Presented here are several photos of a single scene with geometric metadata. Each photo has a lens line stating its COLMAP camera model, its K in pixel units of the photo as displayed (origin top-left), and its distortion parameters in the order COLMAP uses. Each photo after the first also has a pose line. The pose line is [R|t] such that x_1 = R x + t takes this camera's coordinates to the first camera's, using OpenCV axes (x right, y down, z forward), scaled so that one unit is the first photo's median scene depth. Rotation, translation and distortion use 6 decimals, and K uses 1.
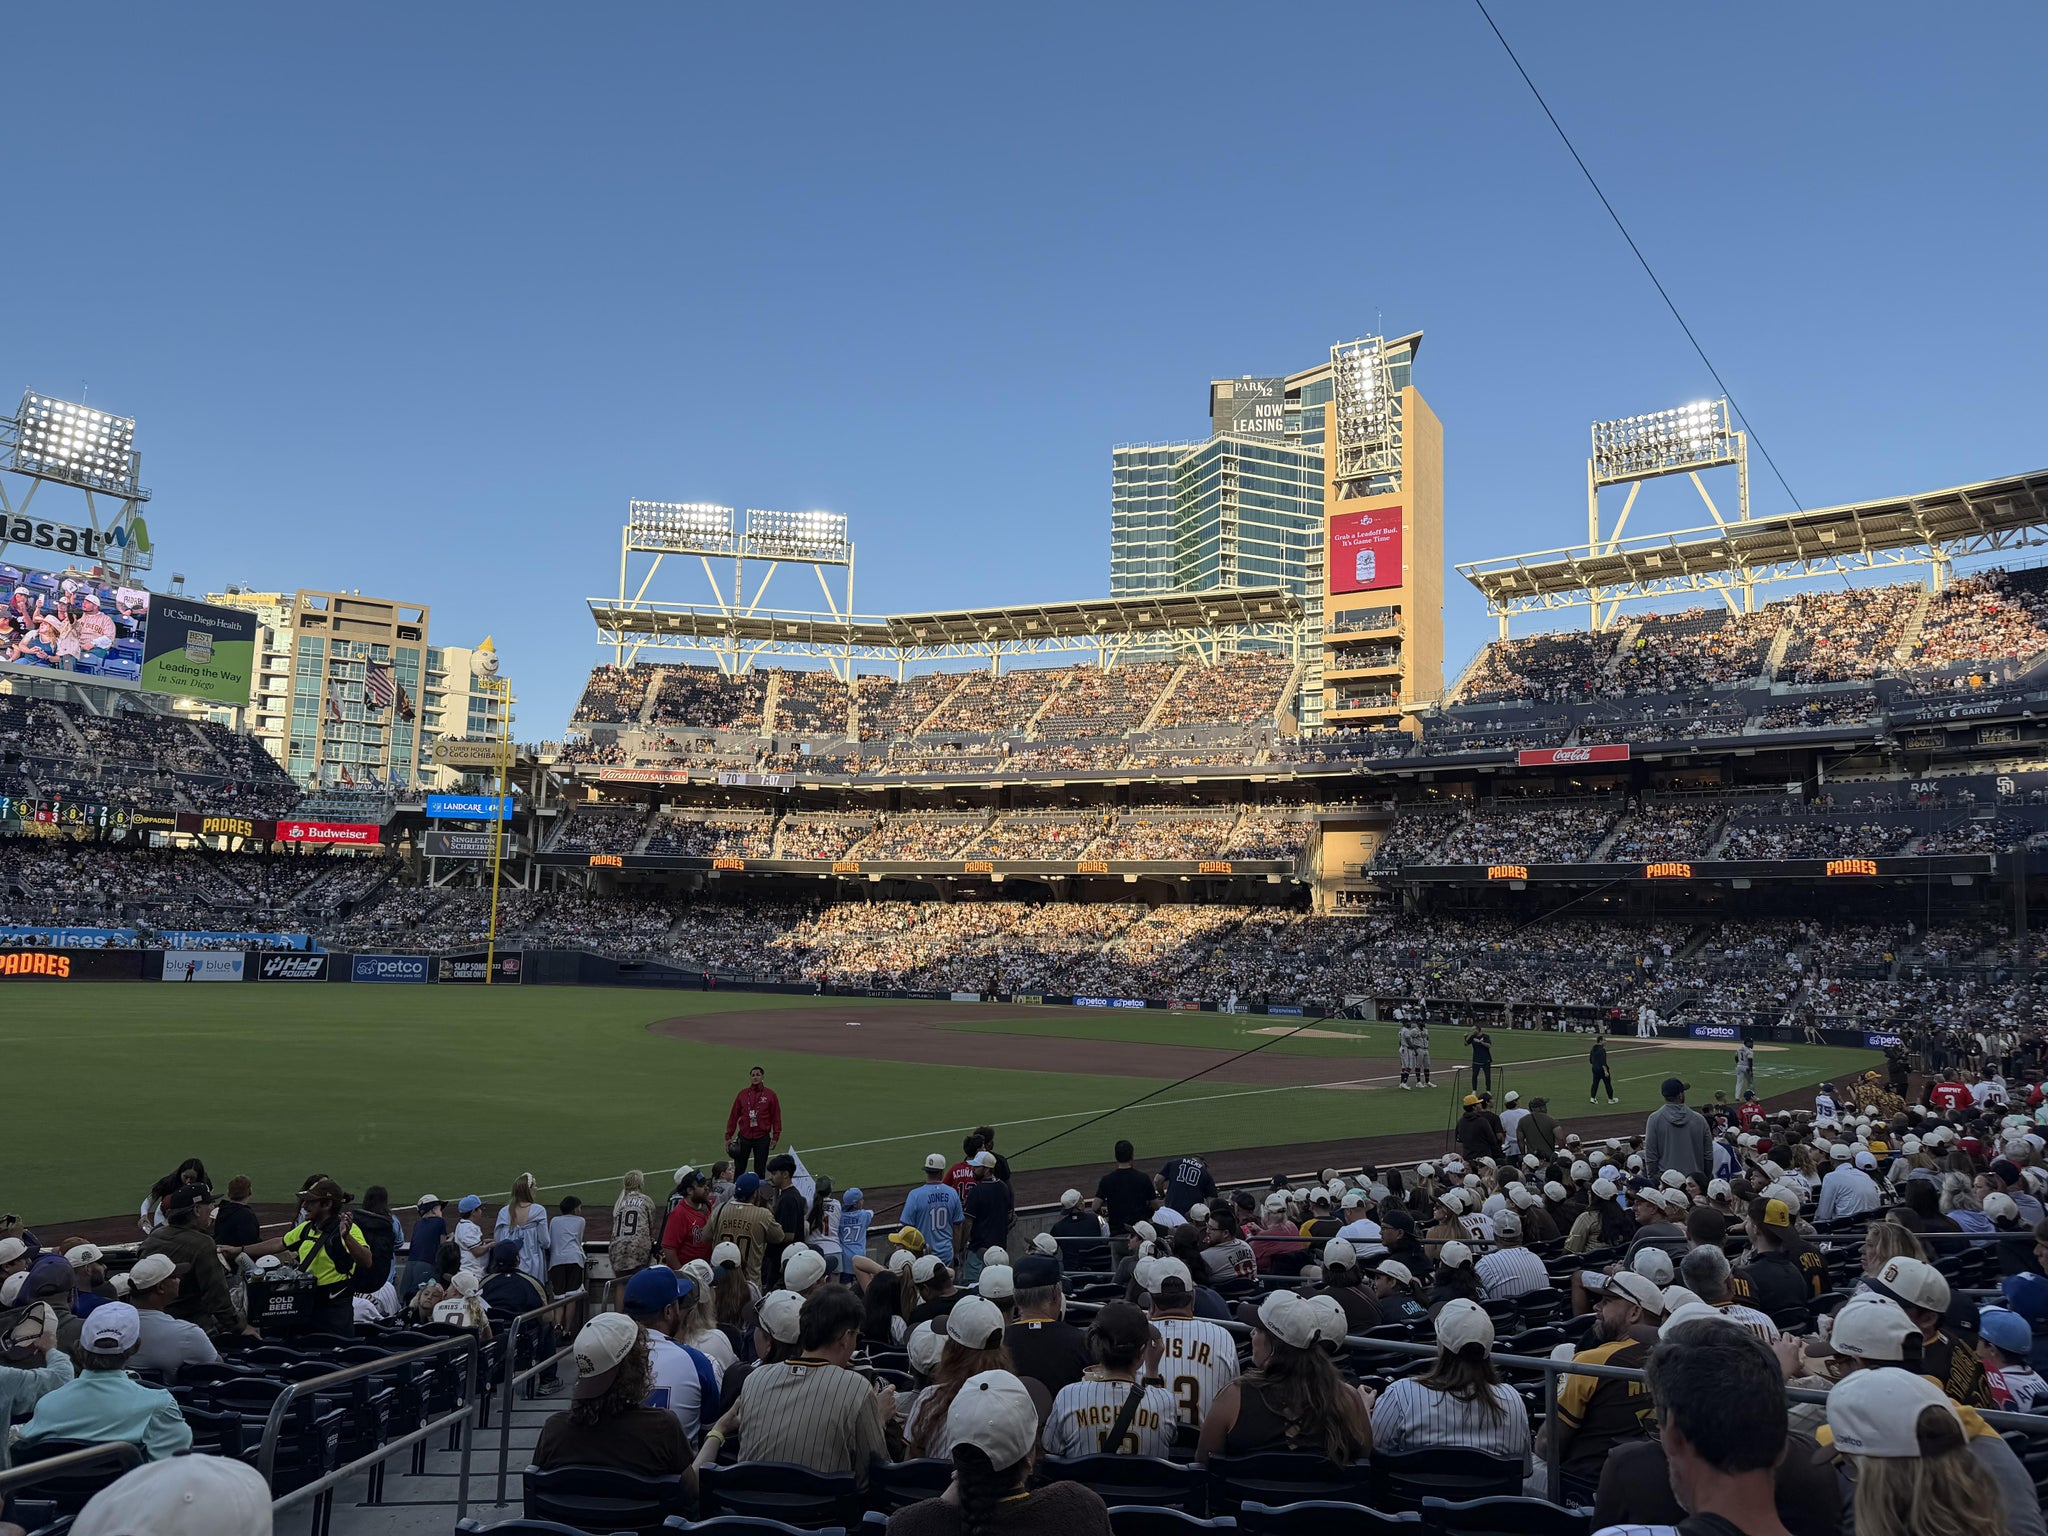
lens RADIAL K [[1441.3, 0, 1013.1], [0, 1441.3, 768.5], [0, 0, 1]] dist [0.199946, -0.402142]
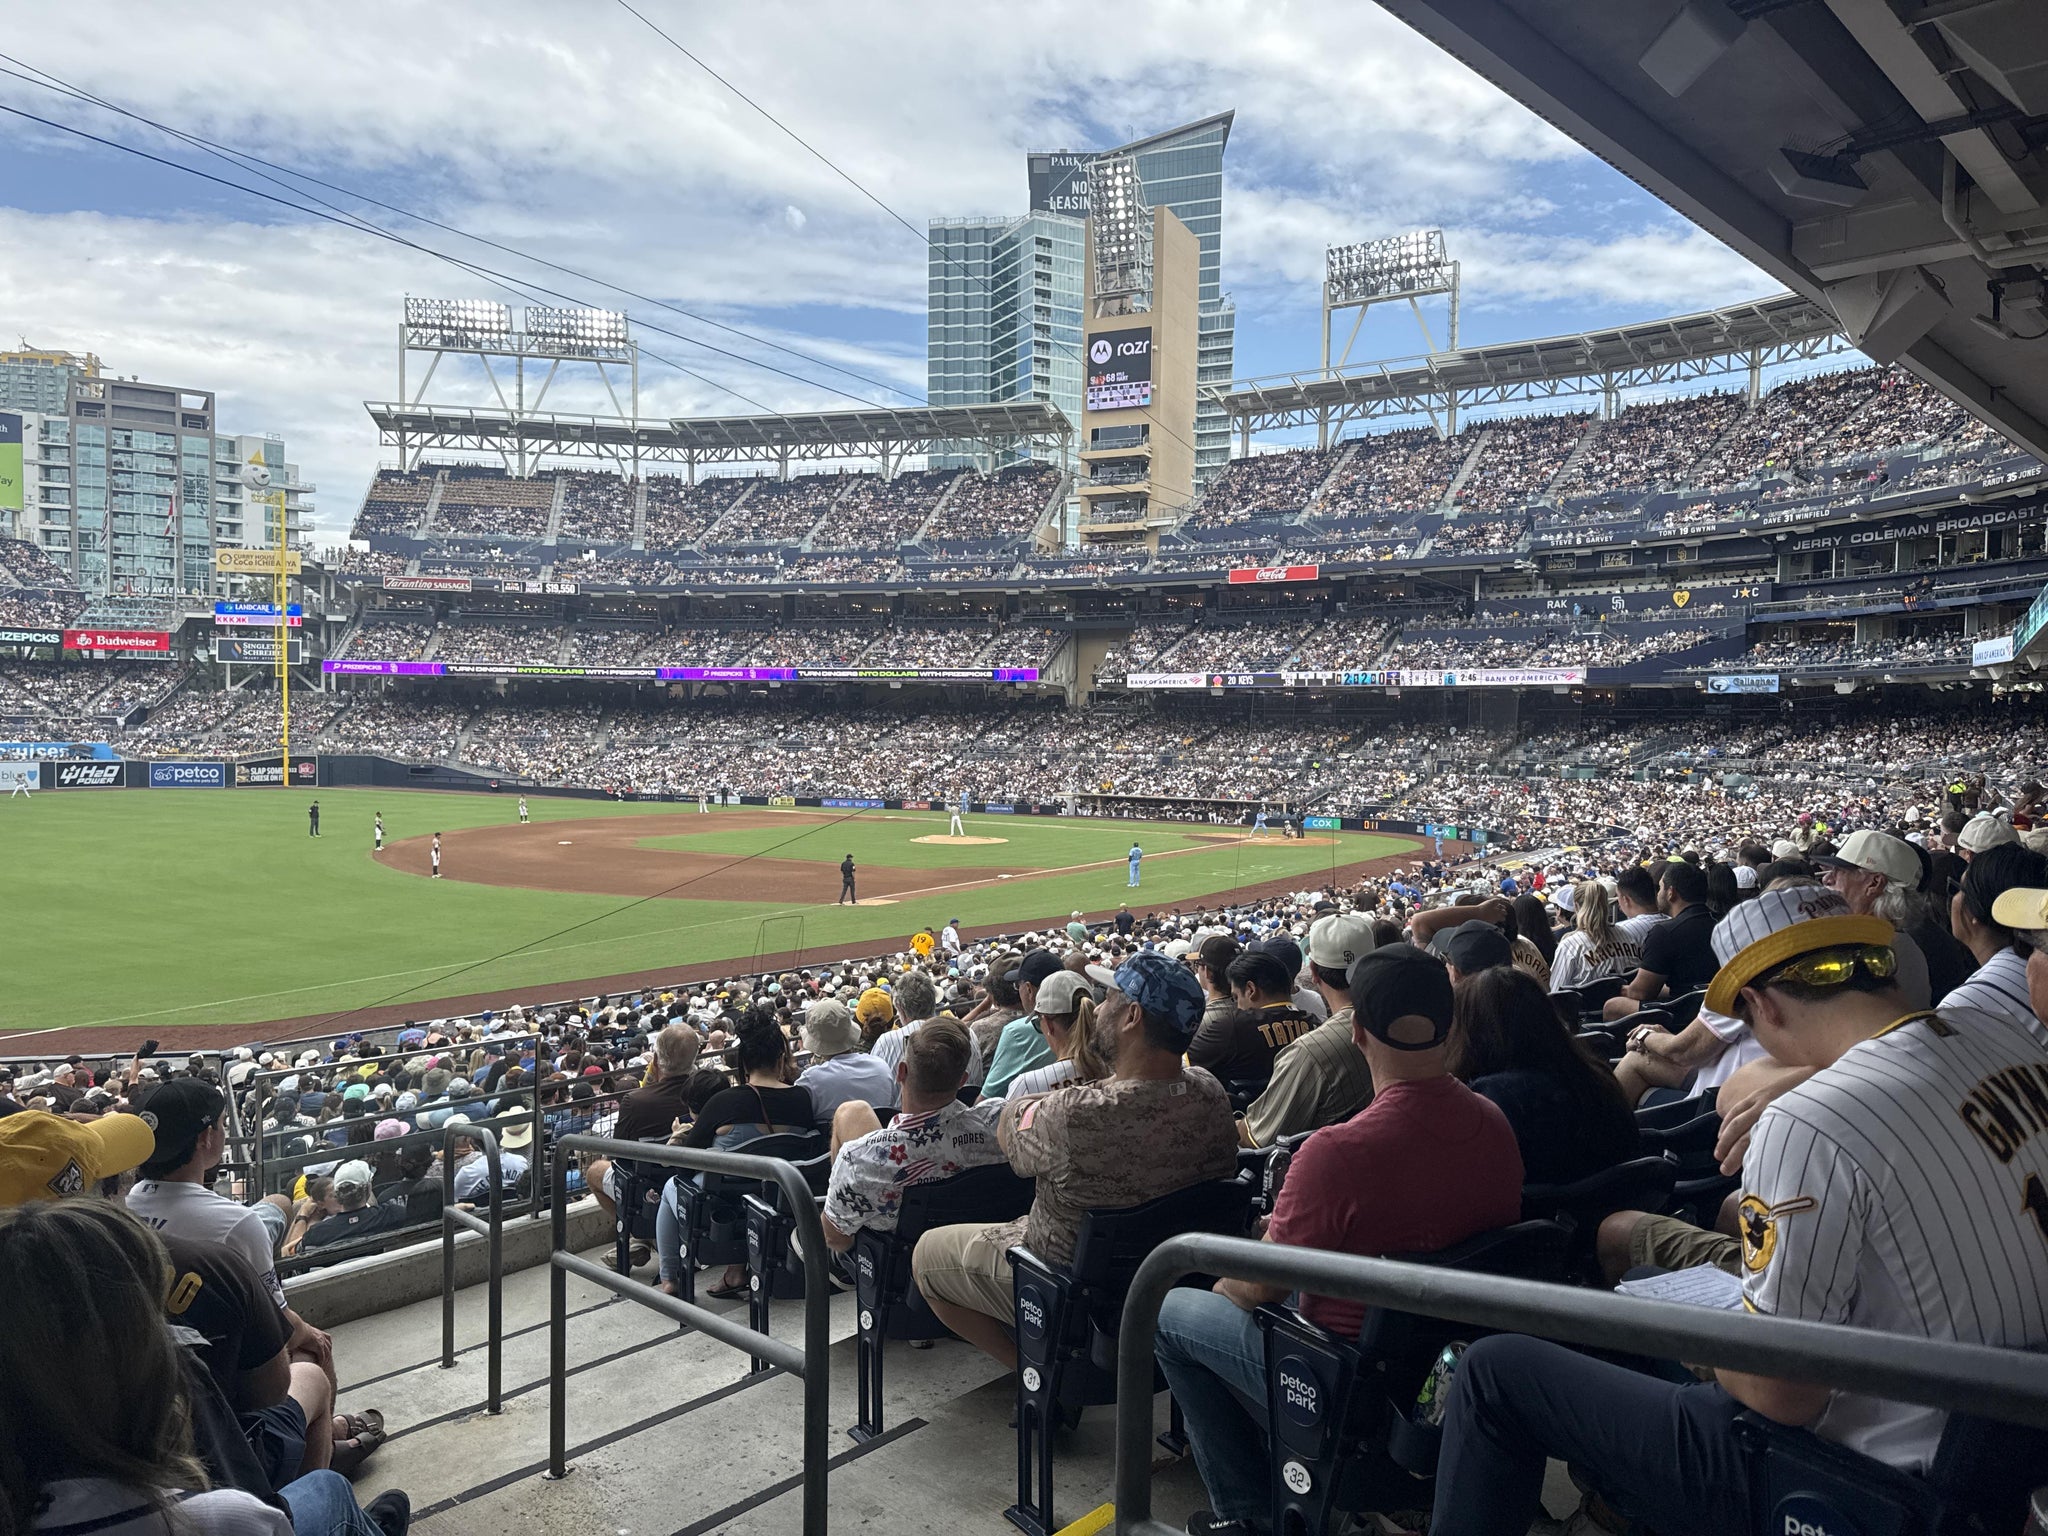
lens RADIAL K [[1461.6, 0, 1015.2], [0, 1461.6, 786.4], [0, 0, 1]] dist [0.118968, -0.196324]
pose [[0.996137, -0.016029, 0.086335, 0.061864], [0.001083, 0.985366, 0.170447, -0.029805], [-0.087804, -0.169695, 0.981577, -0.081868]]
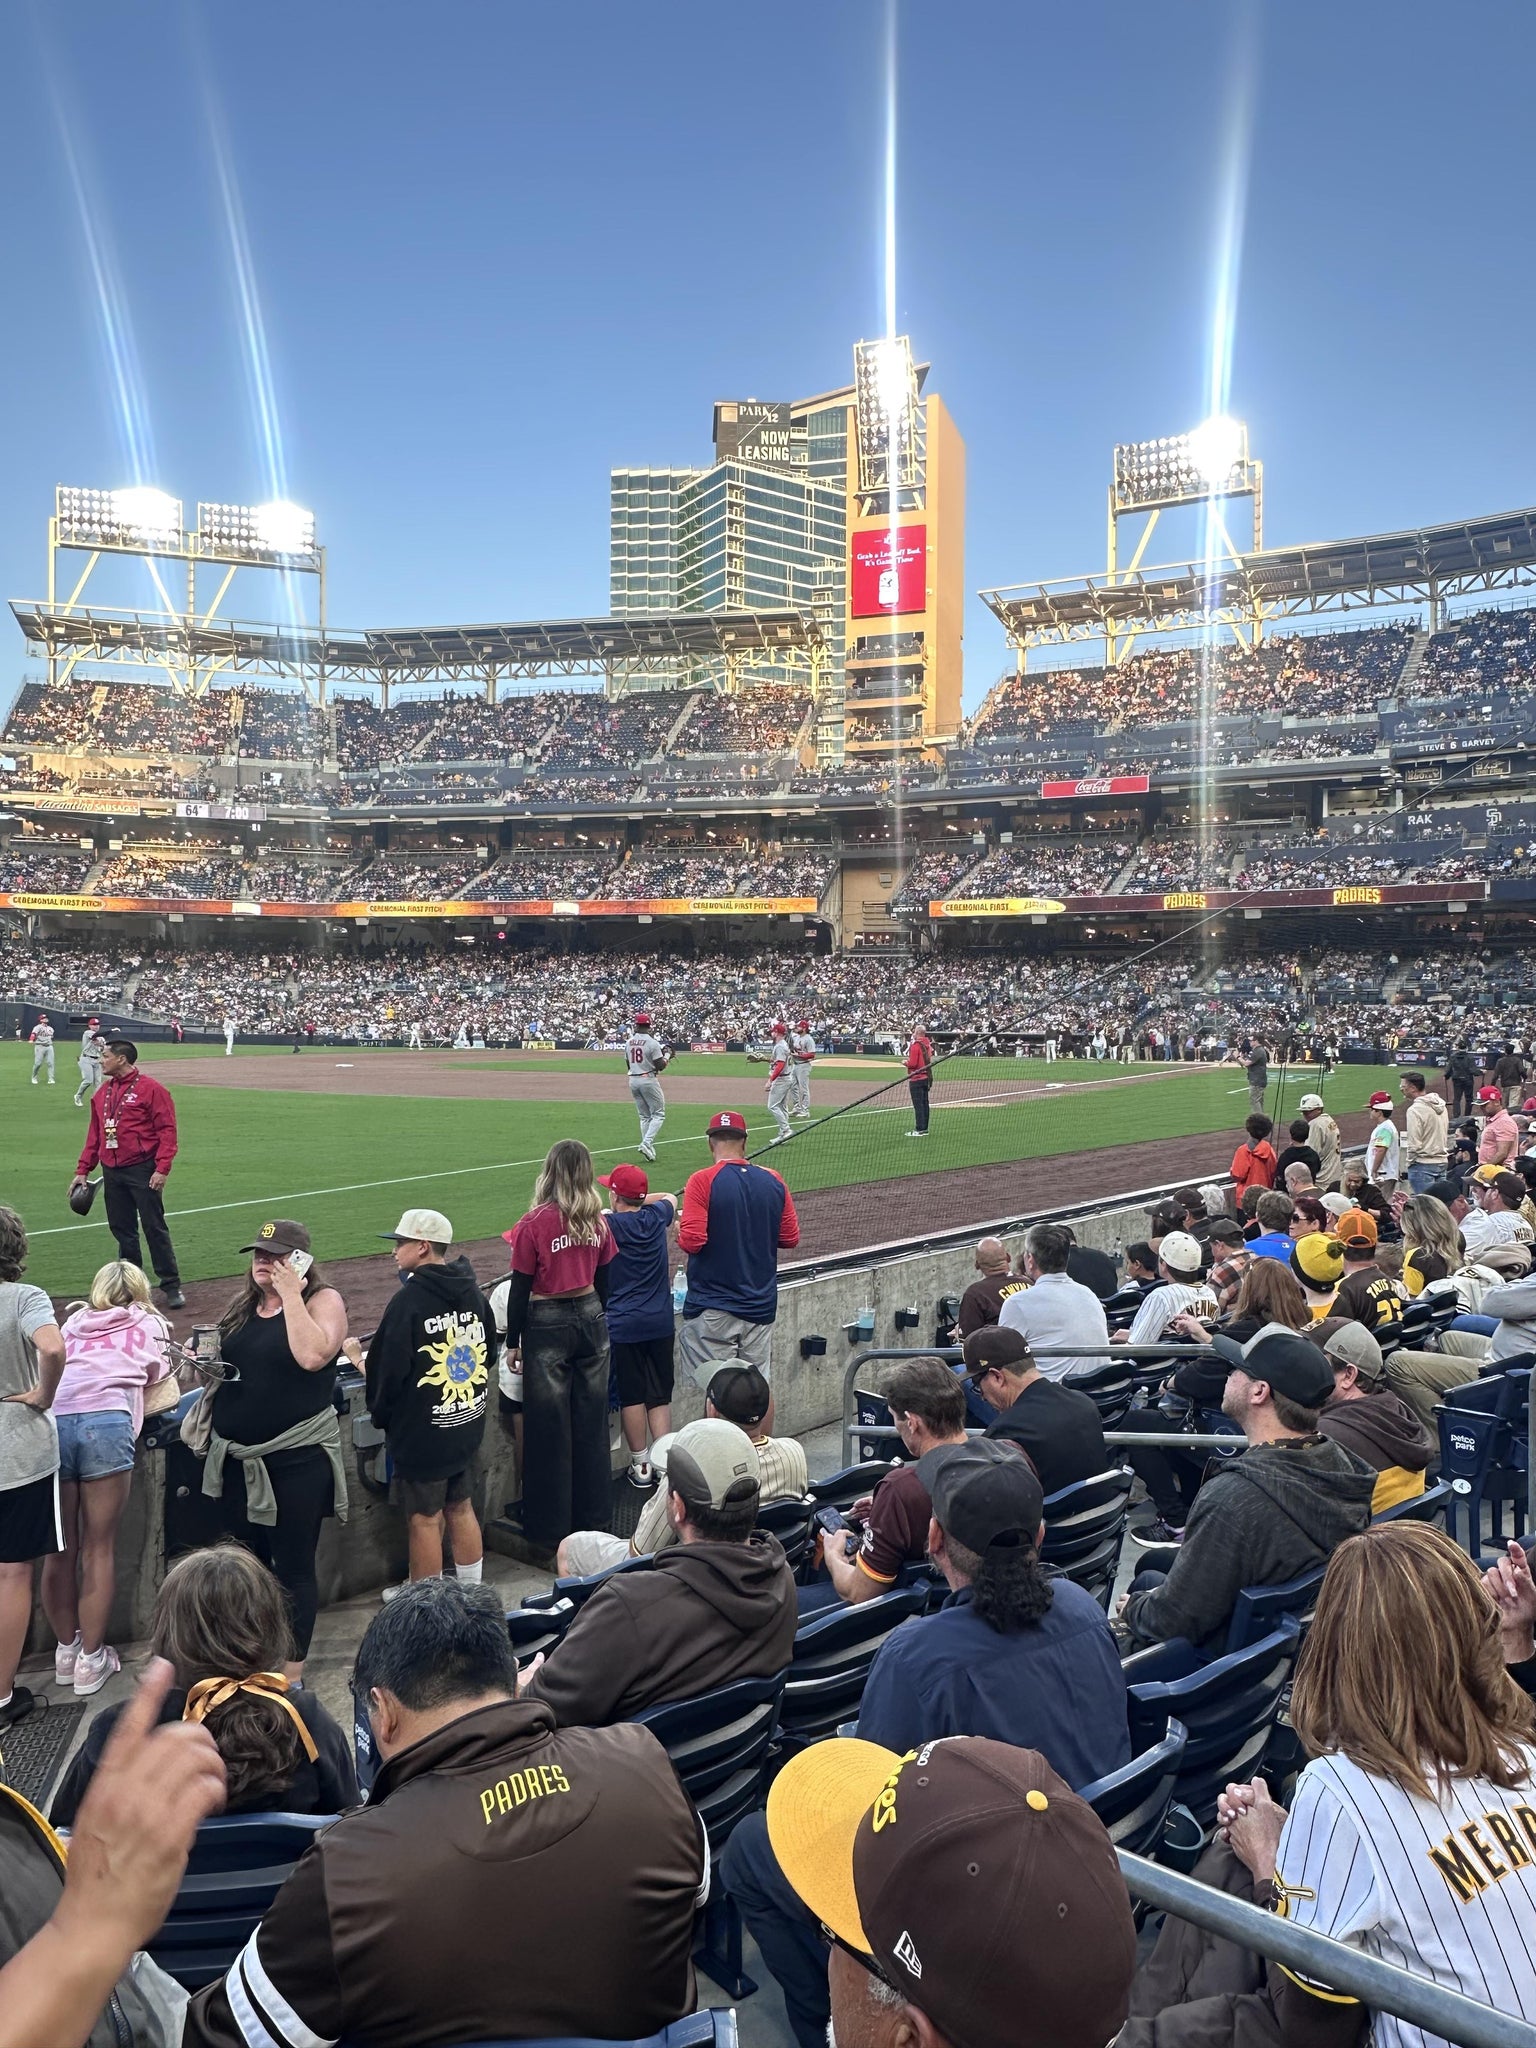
lens RADIAL K [[1442.3, 0, 767.6], [0, 1442.3, 1033.6], [0, 0, 1]] dist [0.002612, -0.001185]
pose [[0.983862, -0.018028, 0.178021, -0.006700], [-0.006981, 0.990286, 0.138870, 0.015863], [-0.178795, -0.137872, 0.974178, 0.055953]]
